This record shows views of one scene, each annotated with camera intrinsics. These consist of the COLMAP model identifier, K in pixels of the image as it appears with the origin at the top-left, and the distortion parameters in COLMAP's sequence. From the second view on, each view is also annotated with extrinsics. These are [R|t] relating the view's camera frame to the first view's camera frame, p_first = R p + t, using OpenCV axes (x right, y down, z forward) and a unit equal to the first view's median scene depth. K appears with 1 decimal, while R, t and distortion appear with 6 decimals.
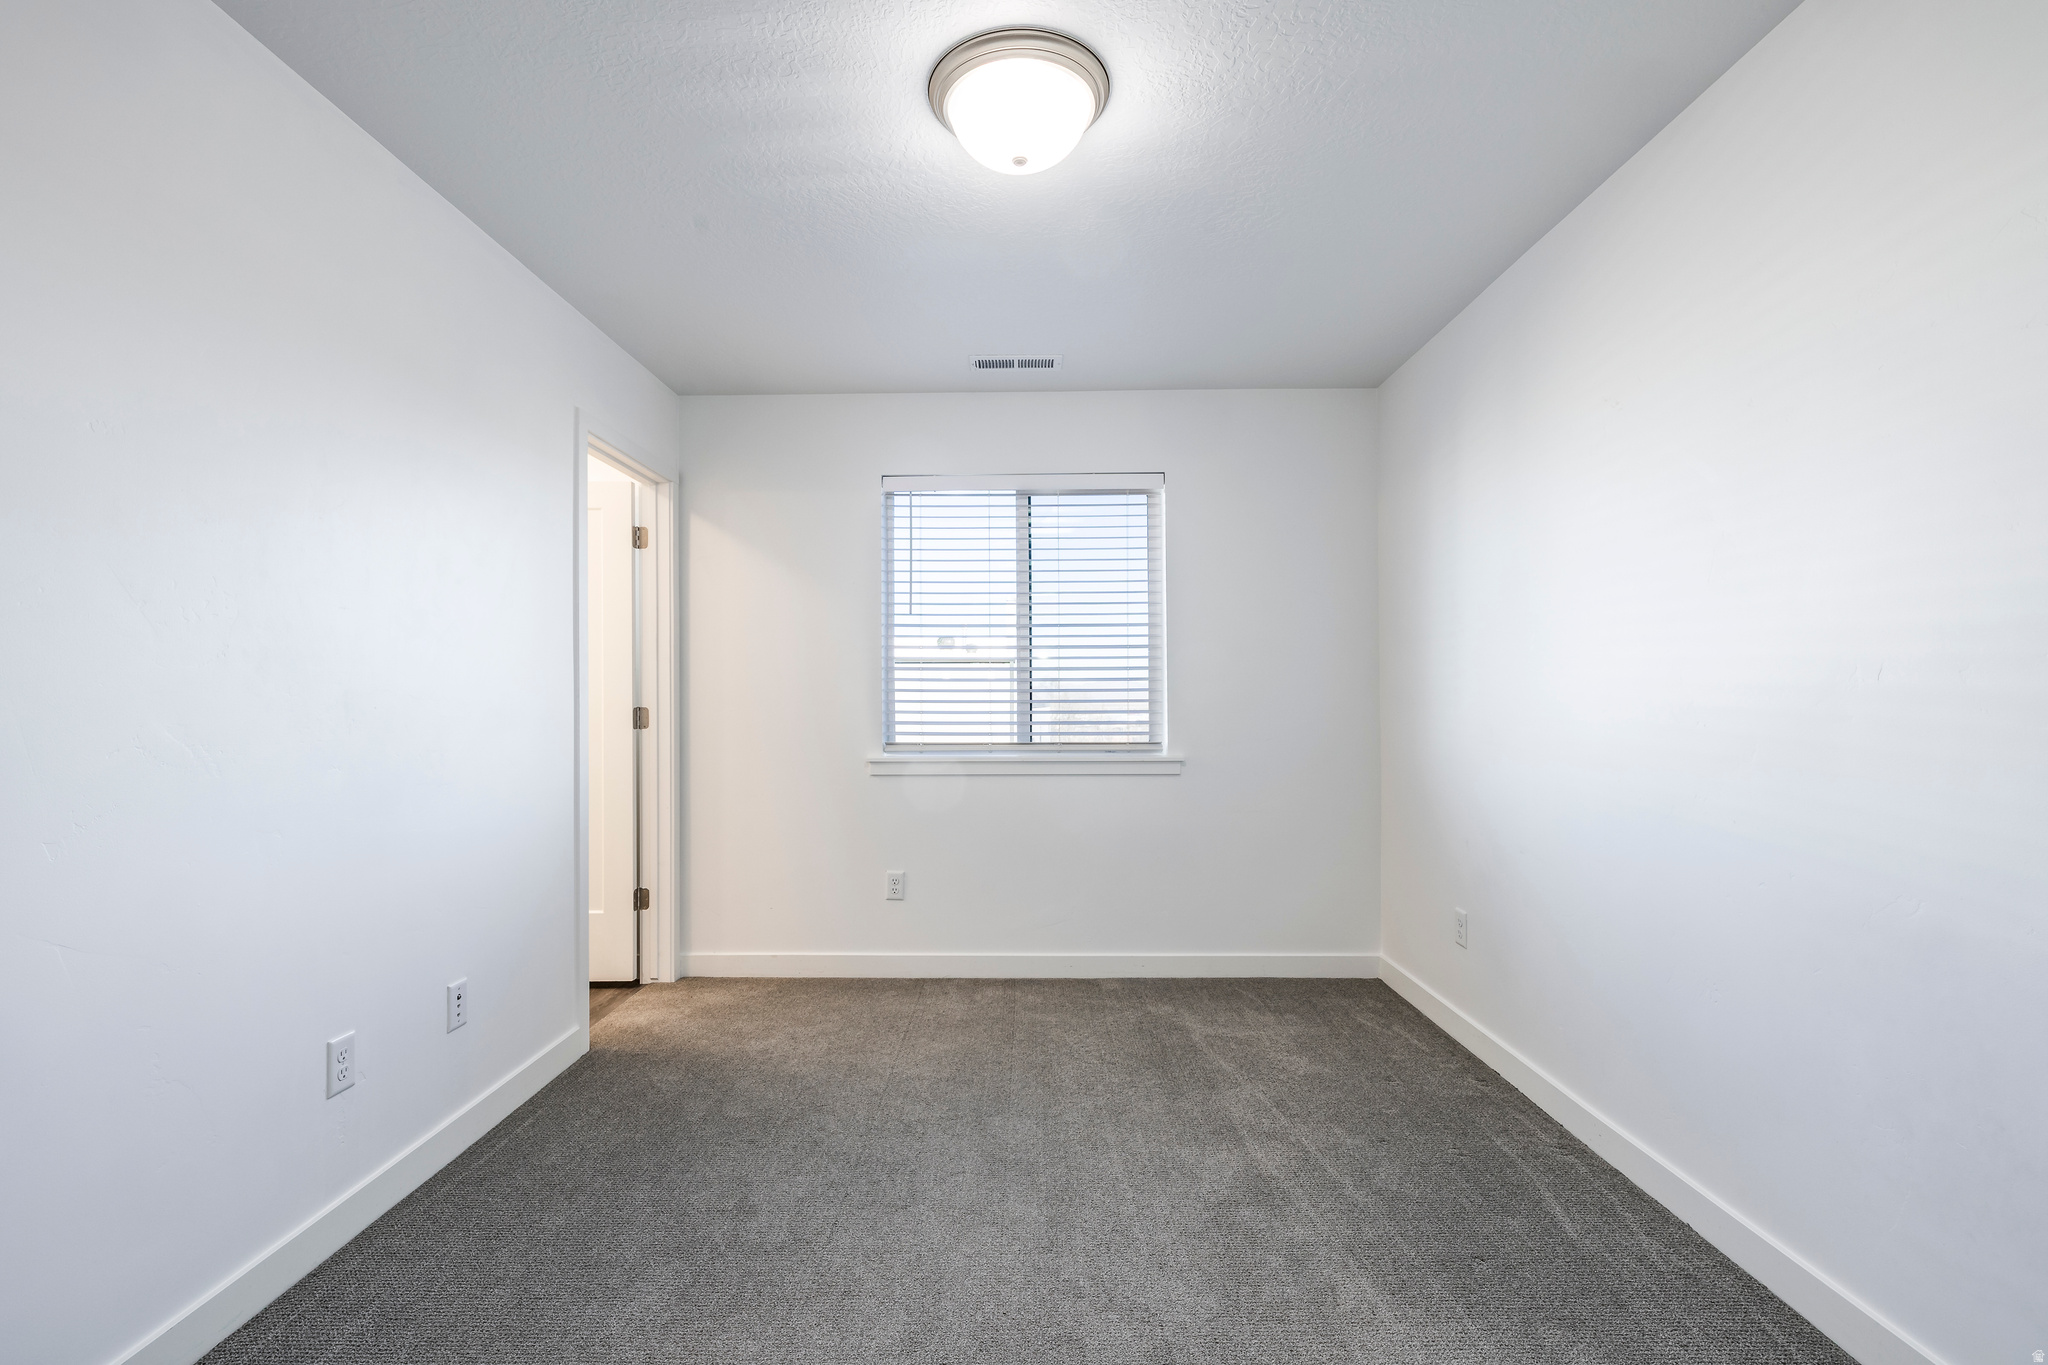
lens RADIAL K [[989.8, 0, 1028.1], [0, 989.8, 686.3], [0, 0, 1]] dist [0.003642, 0.000069]
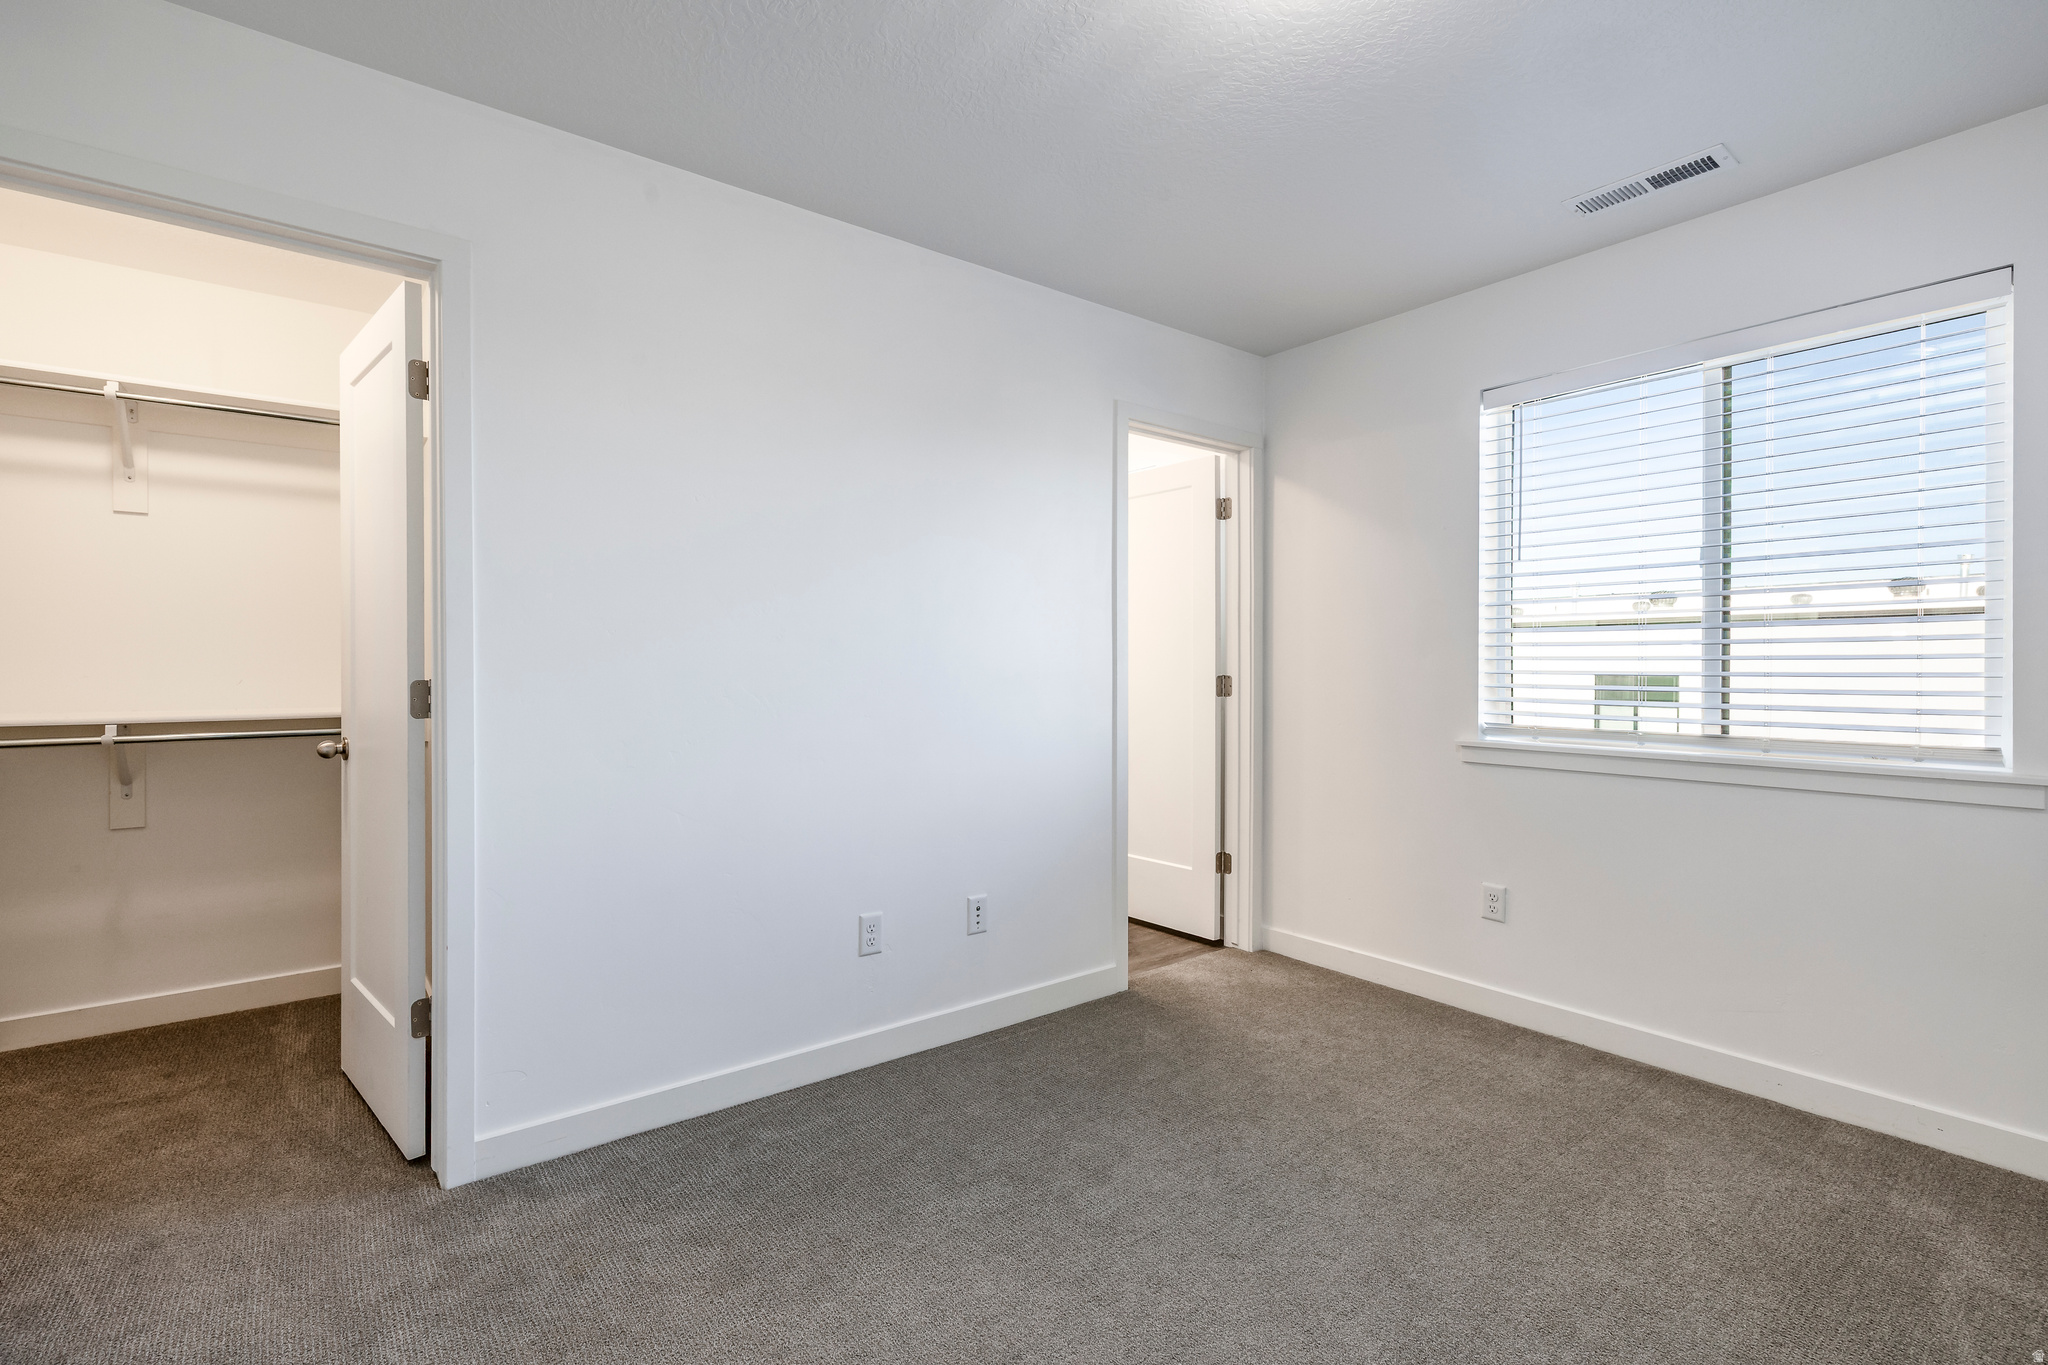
lens RADIAL K [[989.8, 0, 1013.5], [0, 989.8, 671.8], [0, 0, 1]] dist [0.003642, 0.000069]
pose [[0.554907, 0.009757, -0.831855, 0.337454], [0.006729, 0.999846, 0.016216, -0.000630], [0.831885, -0.014596, 0.554756, 0.255033]]
